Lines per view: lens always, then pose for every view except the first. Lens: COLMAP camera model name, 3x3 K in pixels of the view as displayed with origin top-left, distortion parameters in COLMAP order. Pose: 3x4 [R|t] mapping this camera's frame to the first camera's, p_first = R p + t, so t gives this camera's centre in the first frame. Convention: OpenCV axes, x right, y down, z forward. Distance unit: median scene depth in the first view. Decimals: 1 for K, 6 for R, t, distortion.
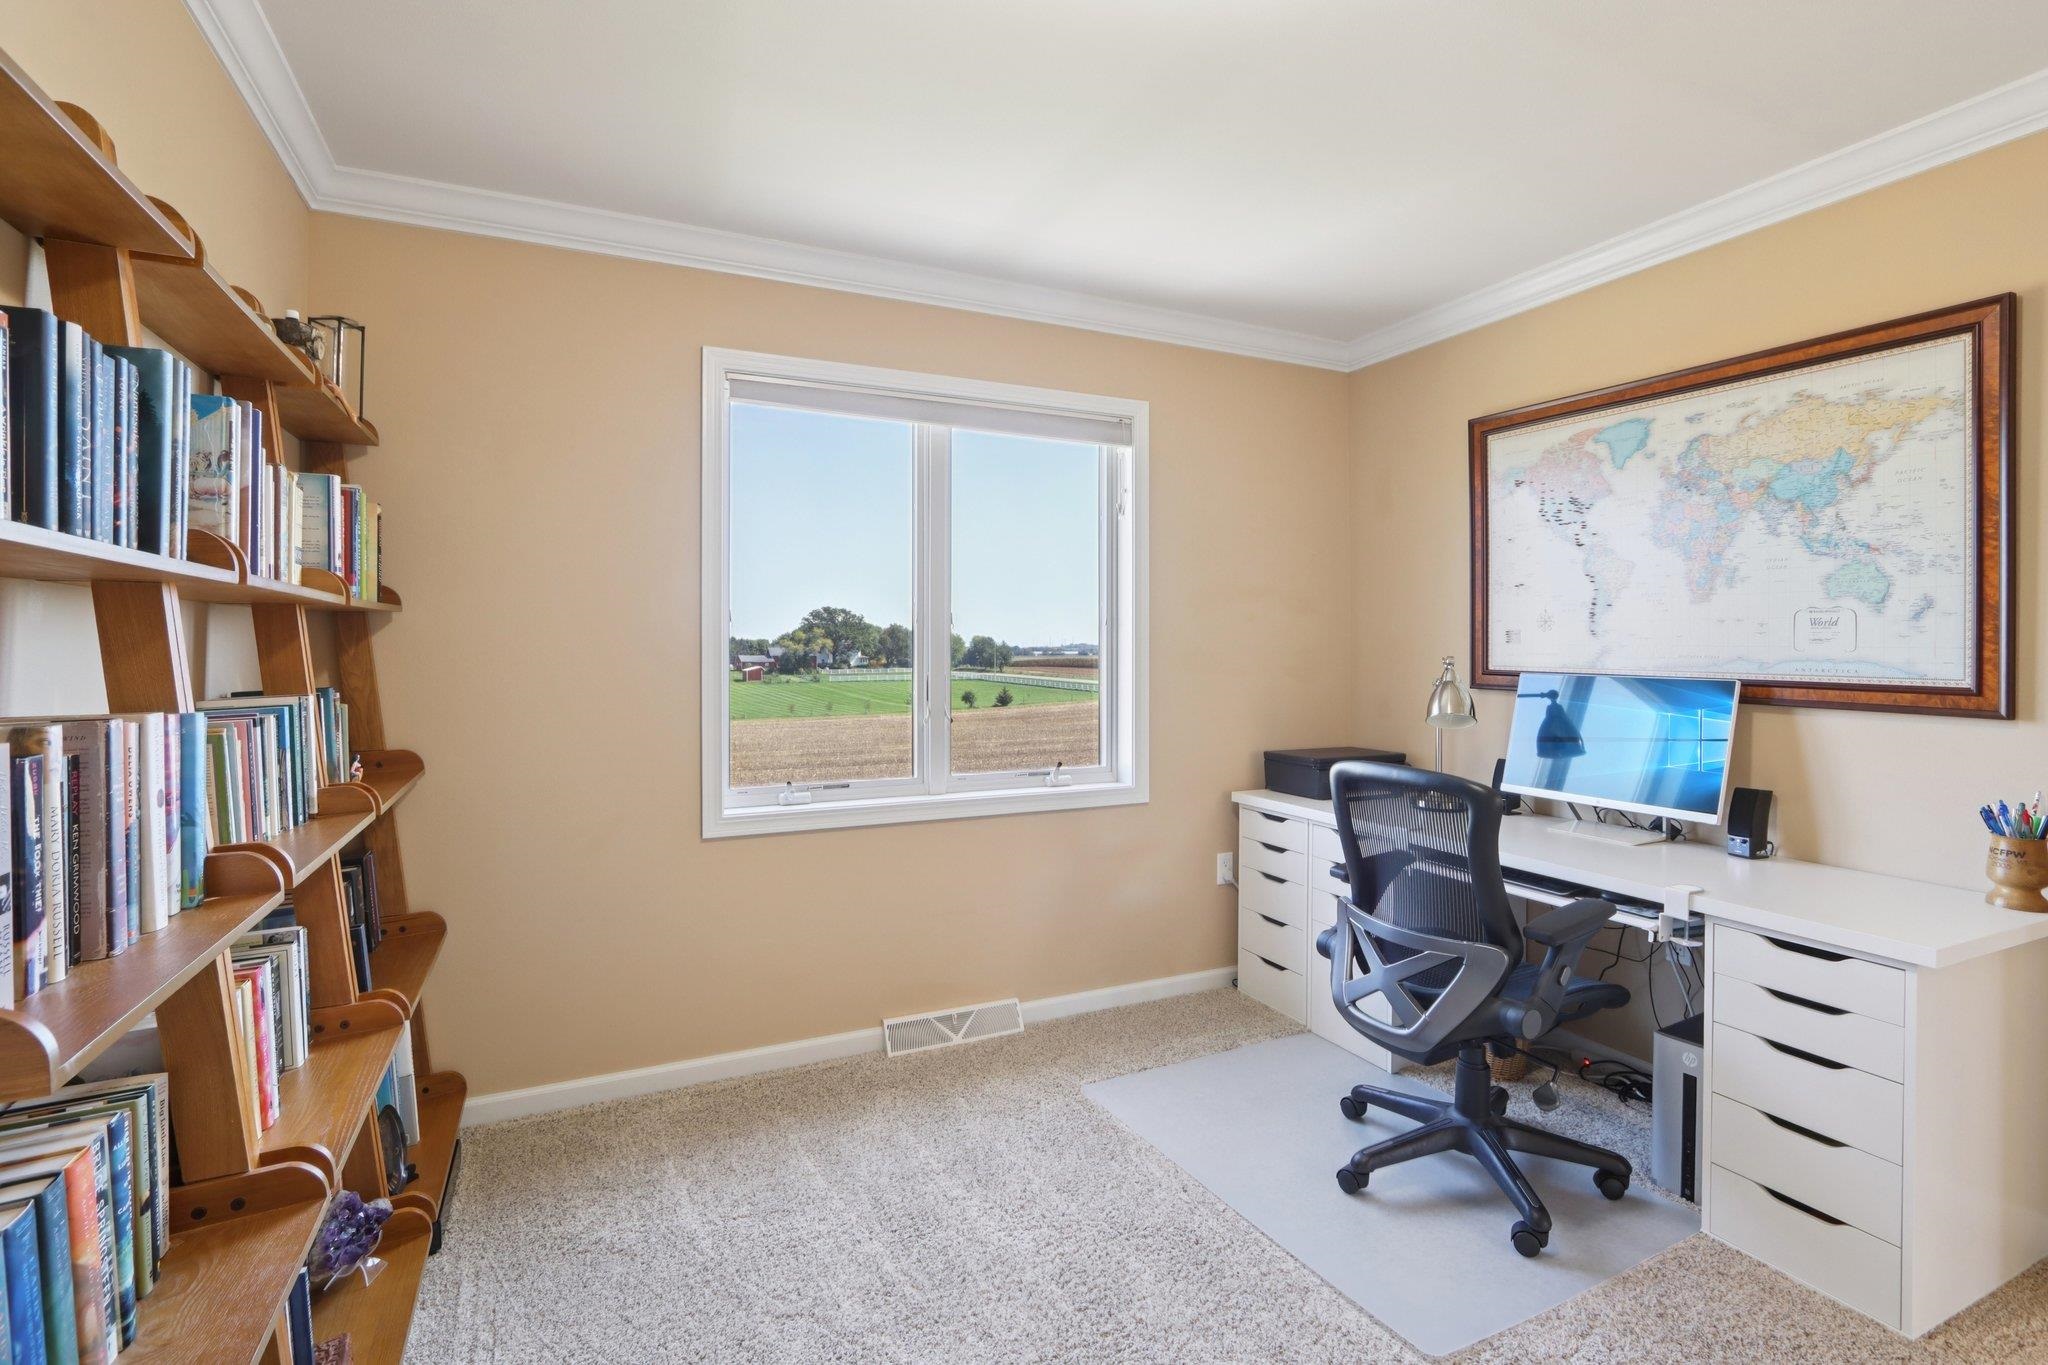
lens RADIAL K [[946.3, 0, 1024.5], [0, 946.3, 667.5], [0, 0, 1]] dist [-0.015080, 0.002045]
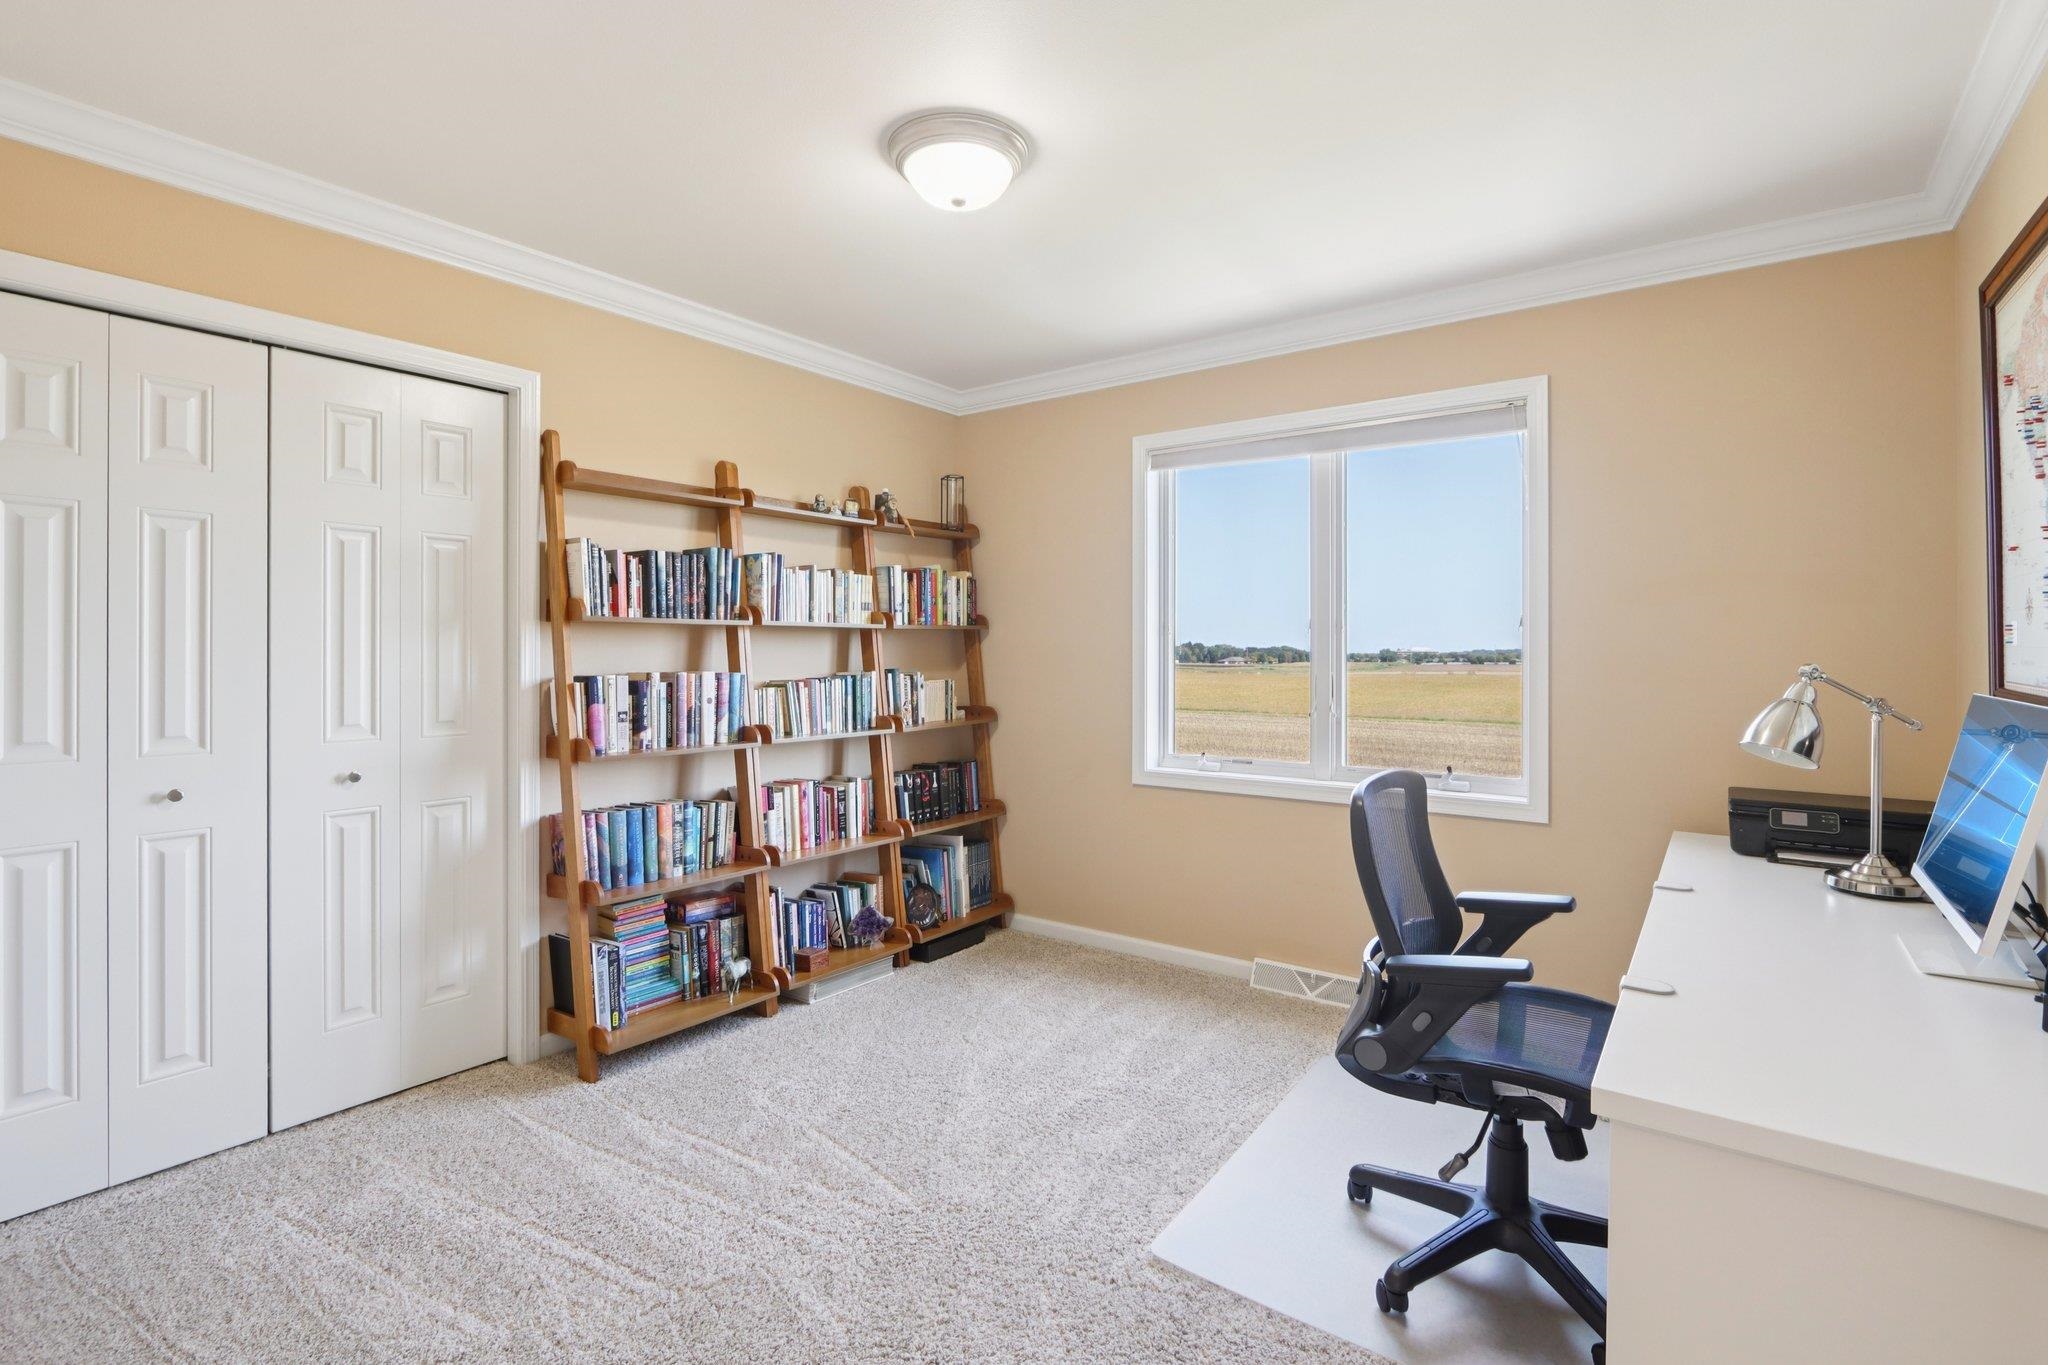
lens RADIAL K [[946.3, 0, 1014.7], [0, 946.3, 673.5], [0, 0, 1]] dist [-0.015080, 0.002045]
pose [[0.467989, 0.025691, -0.883361, 0.814665], [-0.016924, 0.999655, 0.020107, -0.010025], [0.883572, 0.005540, 0.468262, 0.167405]]
